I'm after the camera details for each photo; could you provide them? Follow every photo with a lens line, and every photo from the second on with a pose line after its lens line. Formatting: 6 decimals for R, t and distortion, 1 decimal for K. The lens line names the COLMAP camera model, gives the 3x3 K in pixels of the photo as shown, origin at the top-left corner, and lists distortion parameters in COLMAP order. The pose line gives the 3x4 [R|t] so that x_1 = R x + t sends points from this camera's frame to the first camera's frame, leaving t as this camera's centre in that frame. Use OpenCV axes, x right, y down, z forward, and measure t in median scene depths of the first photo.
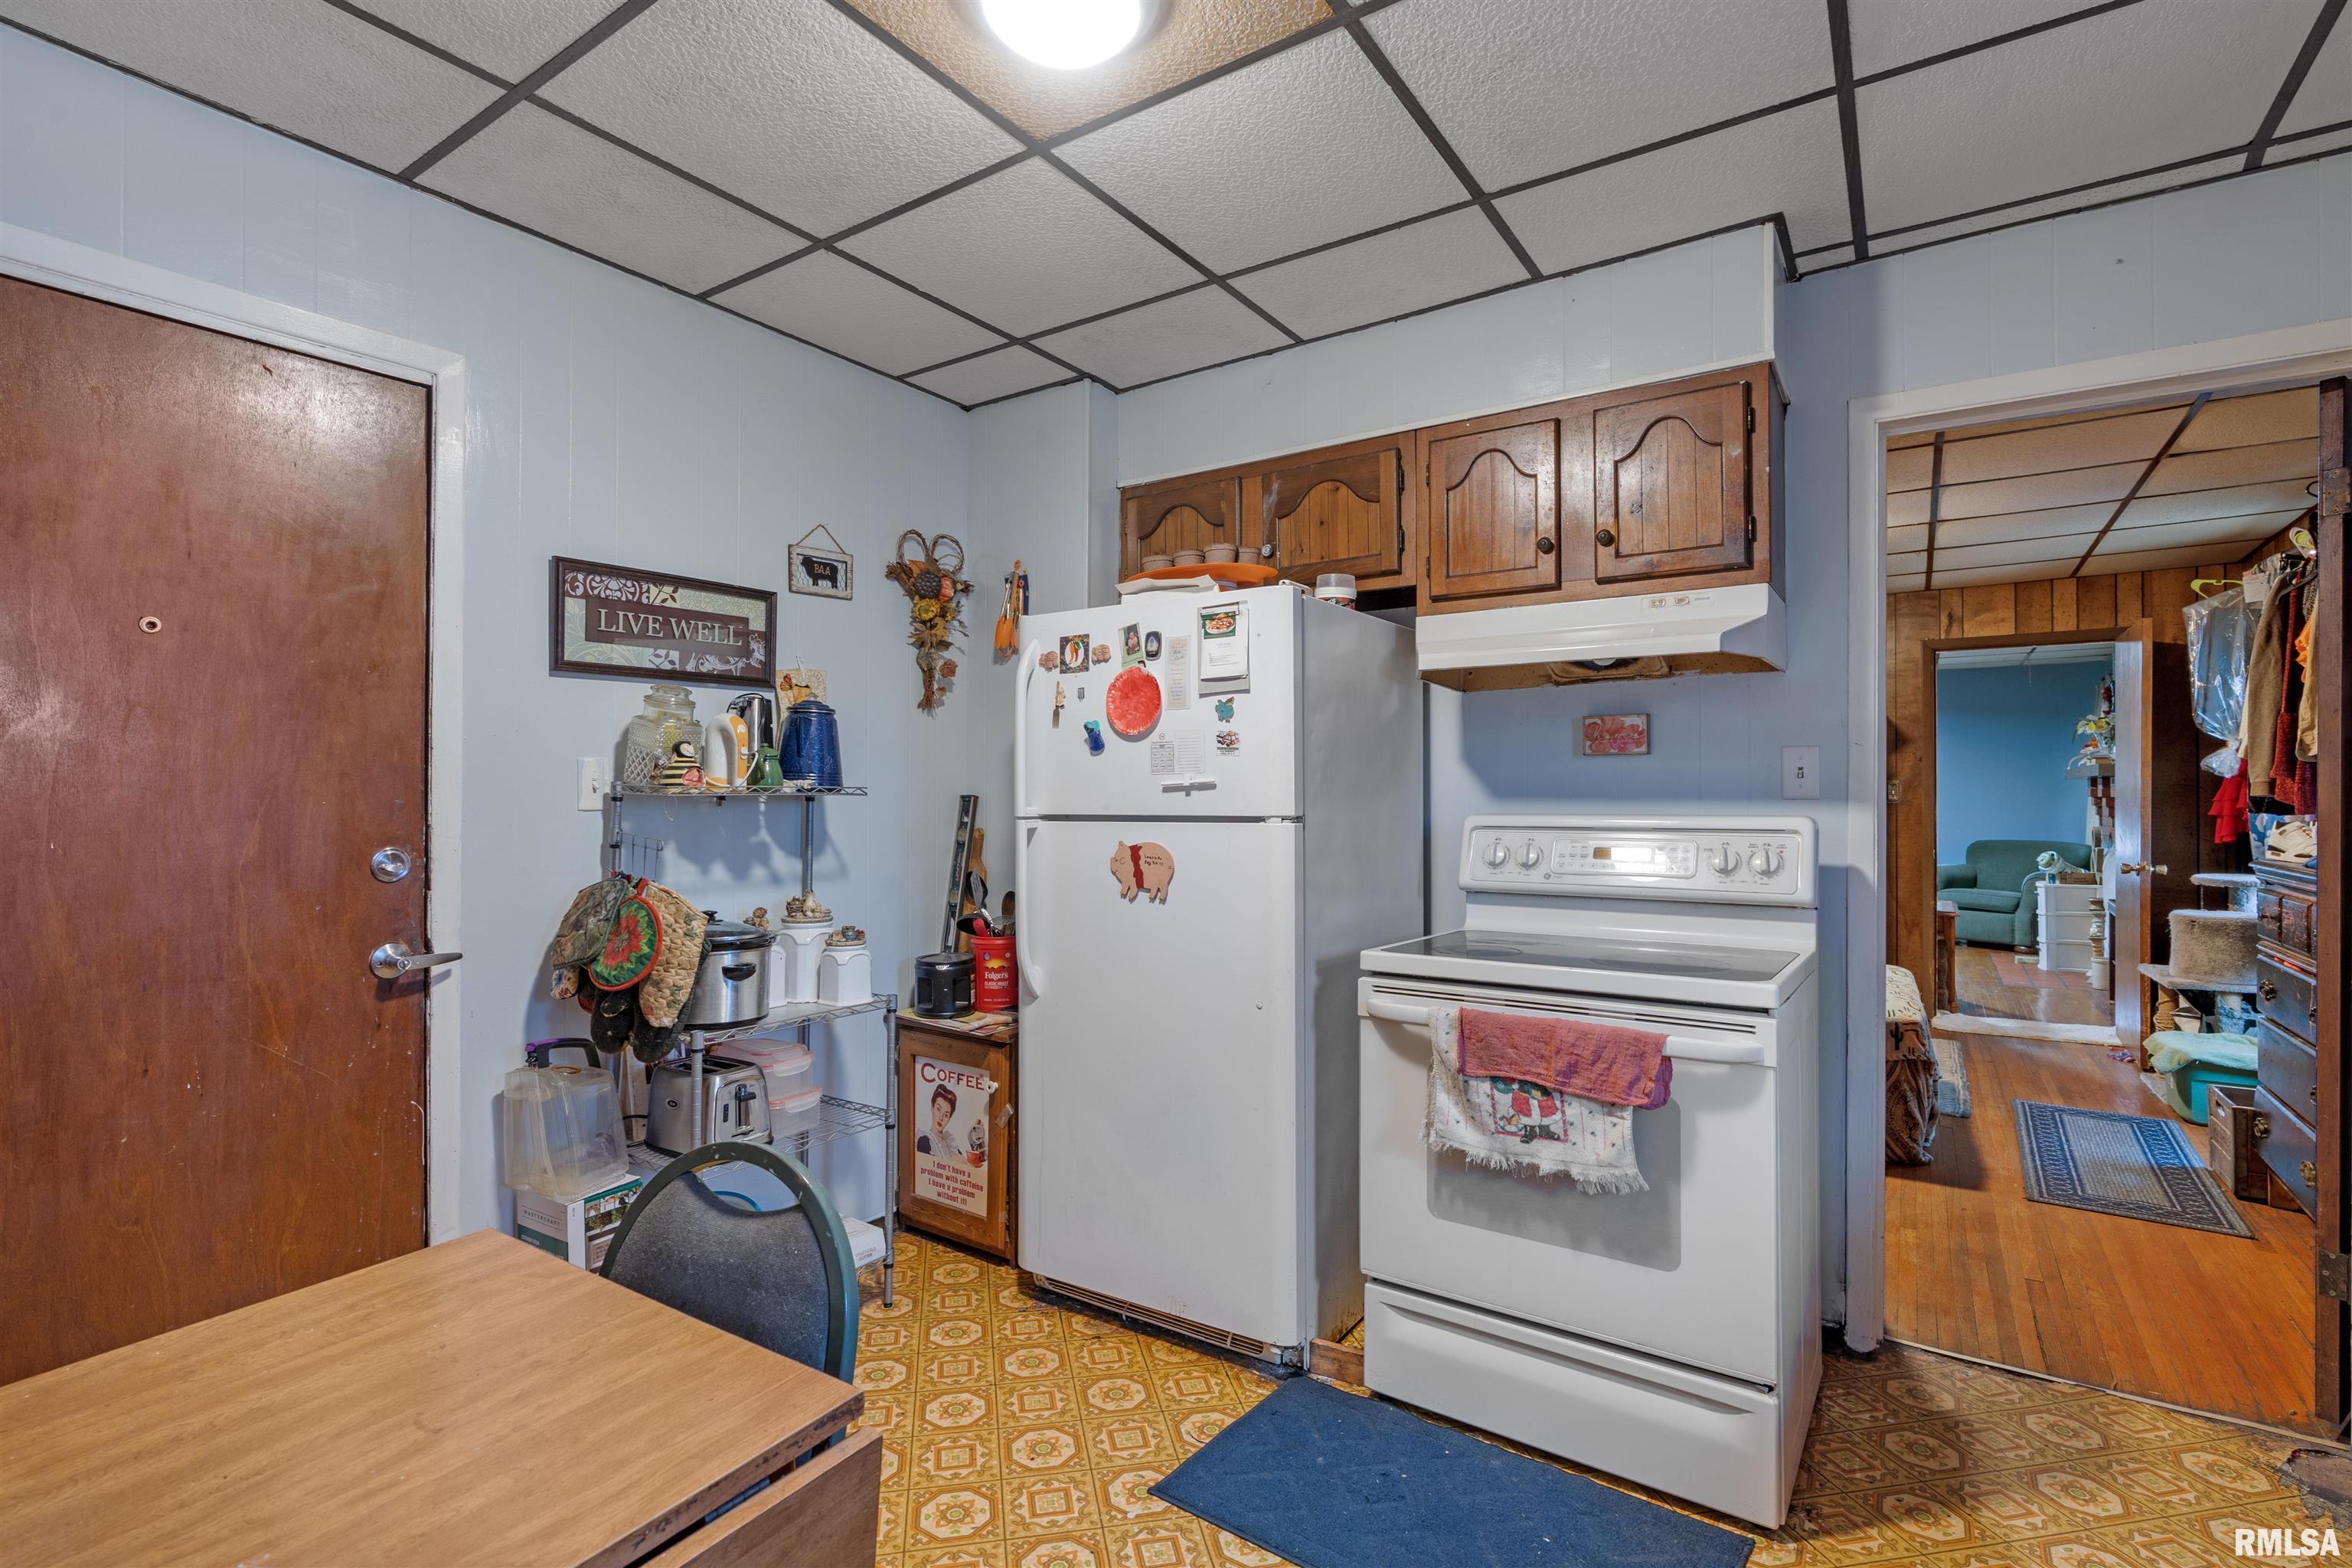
lens RADIAL K [[1072.4, 0, 1187.4], [0, 1072.4, 786.0], [0, 0, 1]] dist [-0.000479, 0.000569]
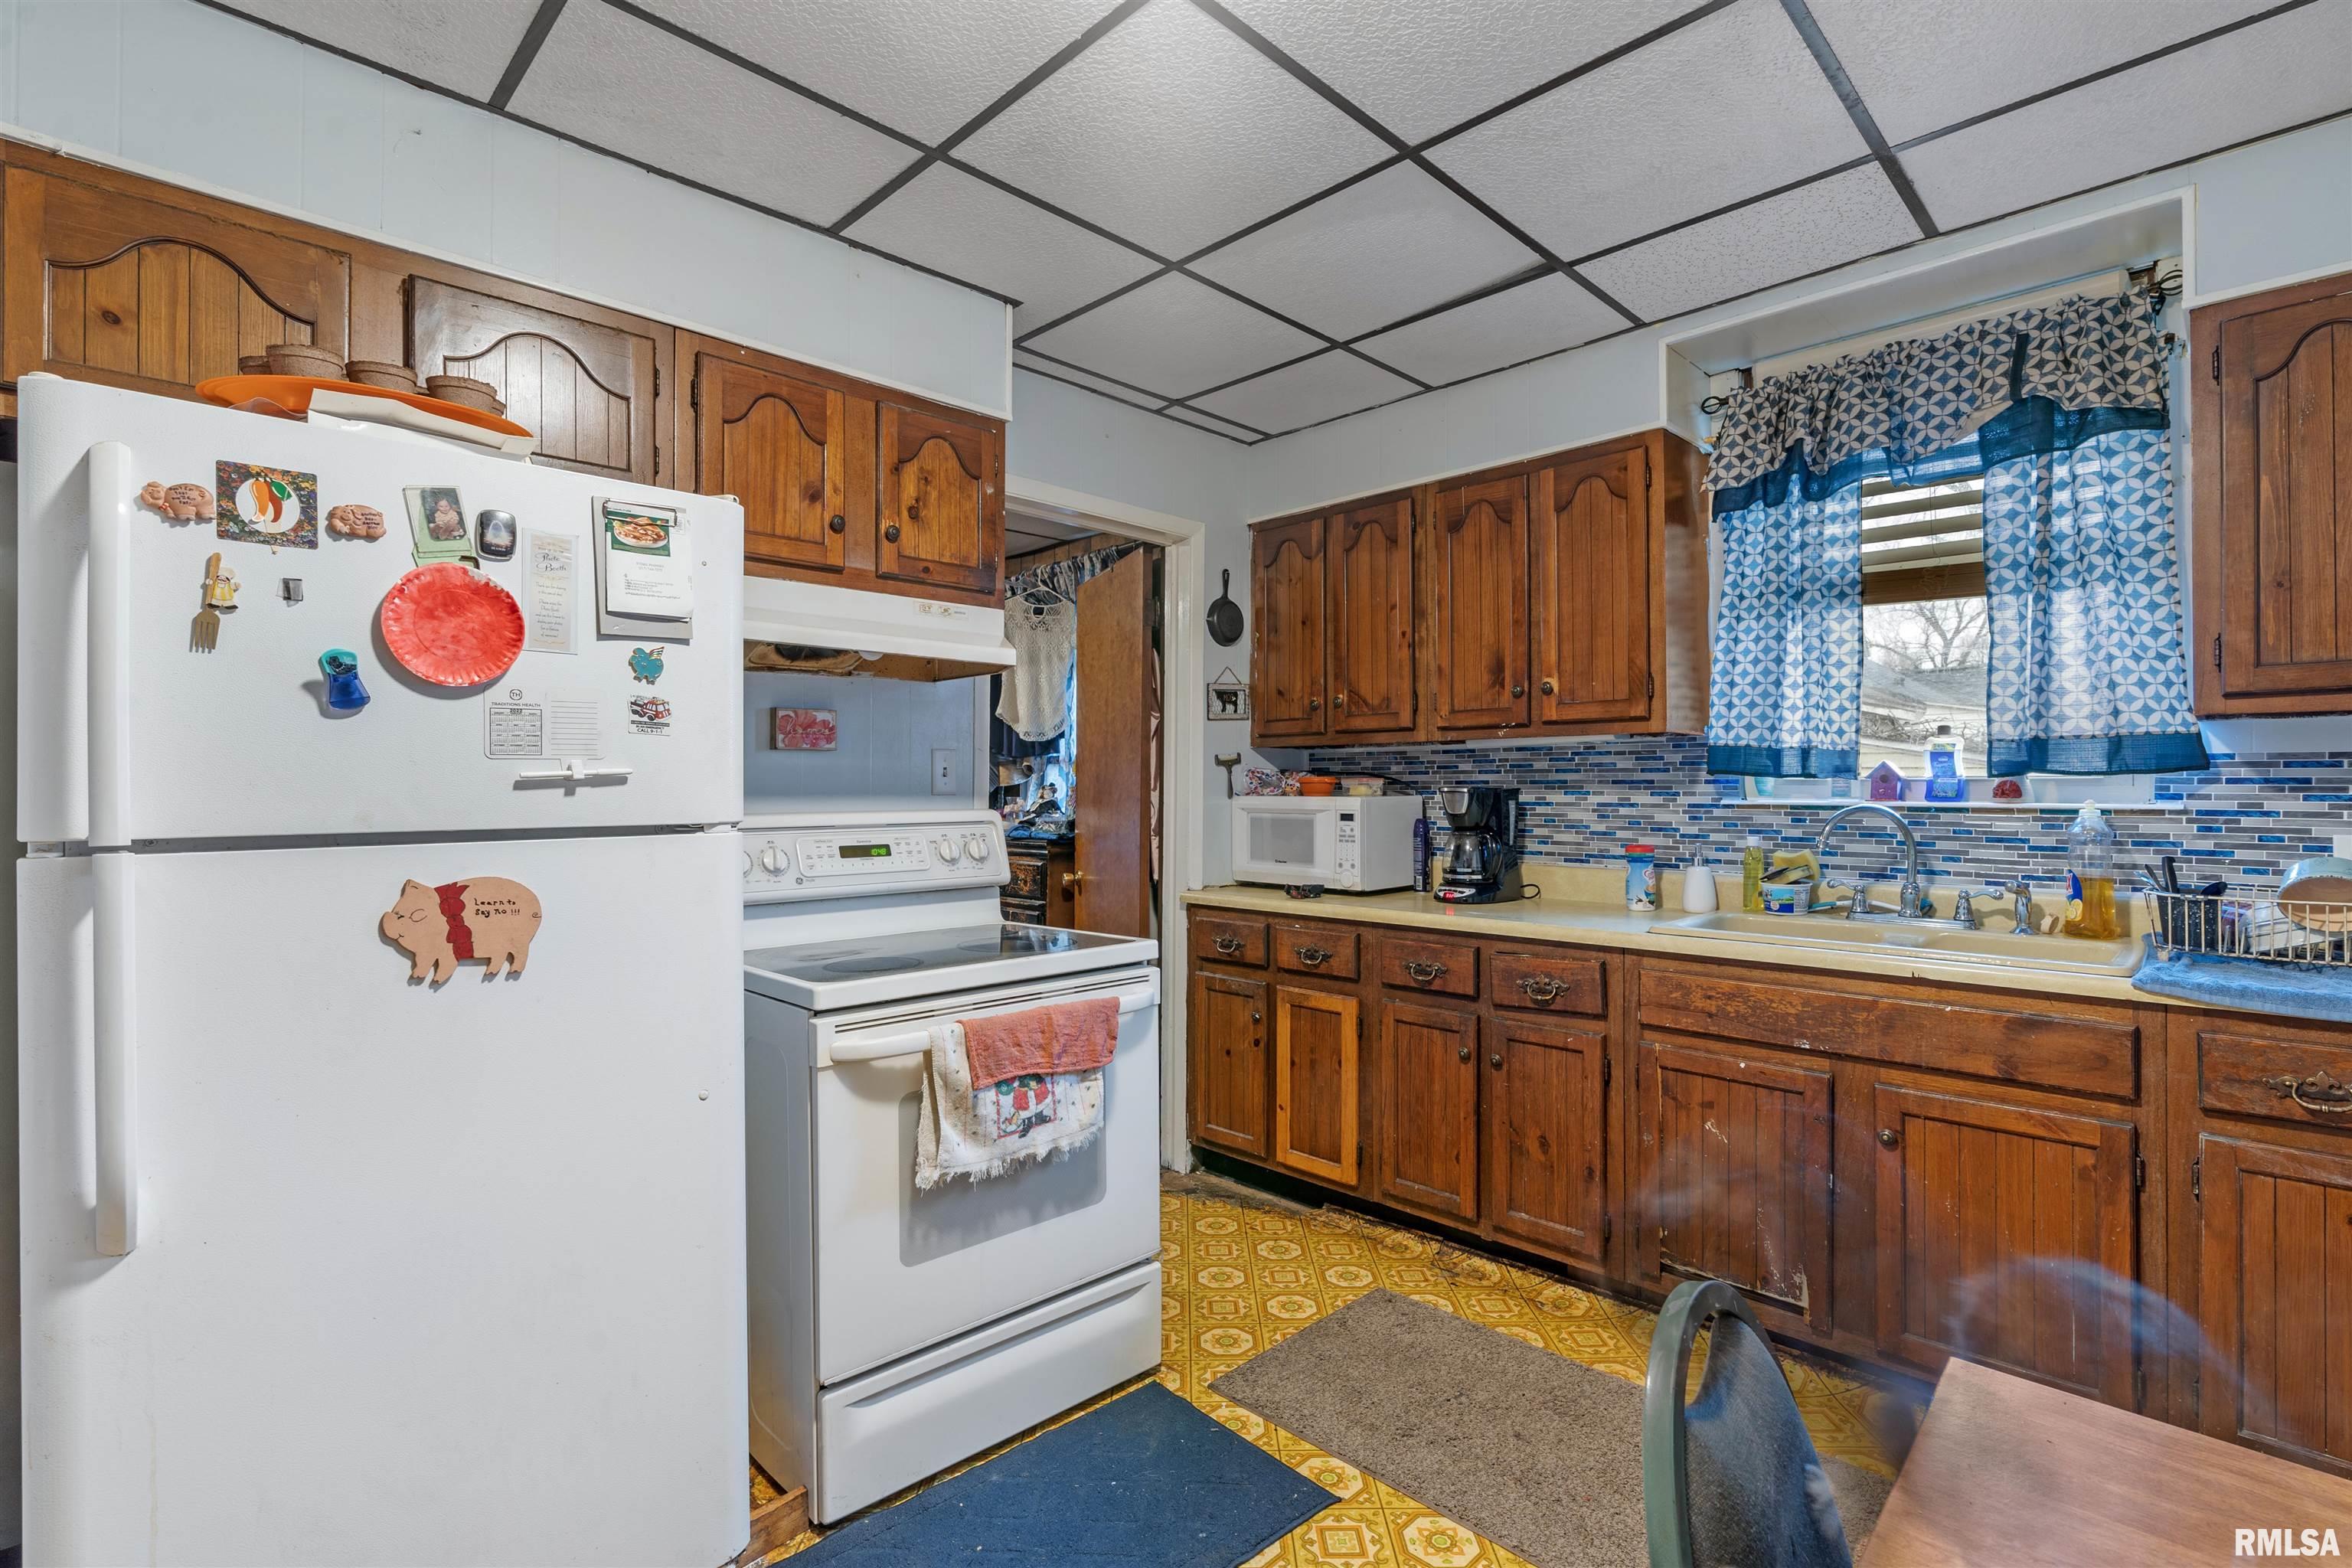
lens RADIAL K [[1072.4, 0, 1168.2], [0, 1072.4, 785.5], [0, 0, 1]] dist [-0.000479, 0.000569]
pose [[0.222641, 0.003281, 0.974895, -0.533316], [-0.006914, 0.999975, -0.001786, 0.002361], [-0.974876, -0.006343, 0.222658, 0.536425]]
